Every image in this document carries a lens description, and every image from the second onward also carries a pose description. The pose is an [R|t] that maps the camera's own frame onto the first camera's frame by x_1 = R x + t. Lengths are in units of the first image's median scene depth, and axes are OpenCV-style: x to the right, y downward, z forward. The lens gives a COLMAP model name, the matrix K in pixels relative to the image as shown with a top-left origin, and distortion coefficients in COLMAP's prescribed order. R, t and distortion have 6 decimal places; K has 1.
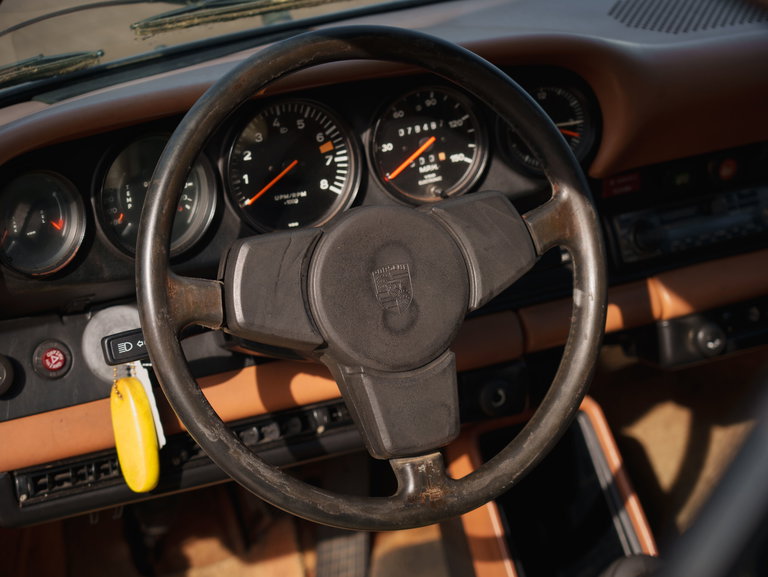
lens RADIAL K [[1817.7, 0, 383.7], [0, 1817.7, 287.8], [0, 0, 1]] dist [0.072331, 0.000000]
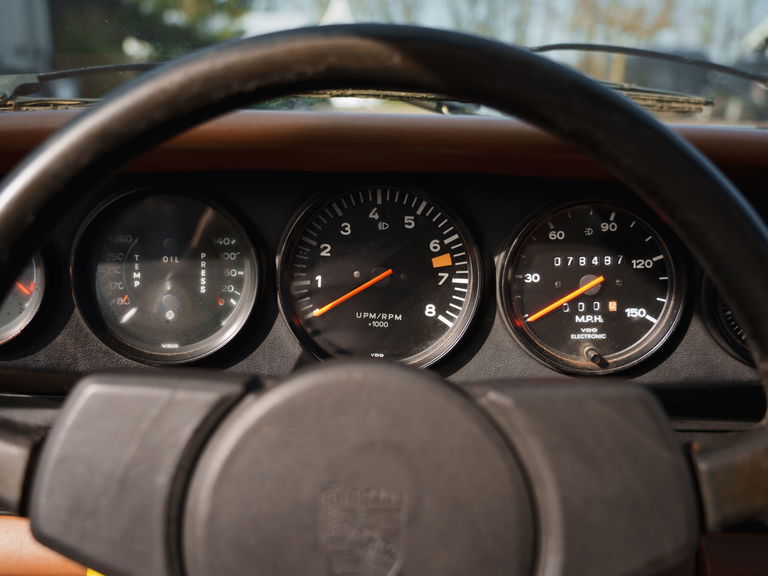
lens RADIAL K [[753.4, 0, 384.2], [0, 753.4, 293.7], [0, 0, 1]] dist [0.007805, 0.000000]
pose [[0.896269, 0.191225, -0.400169, 0.070065], [-0.216151, 0.976201, -0.017630, -0.053951], [0.387274, 0.102298, 0.916272, 0.713281]]
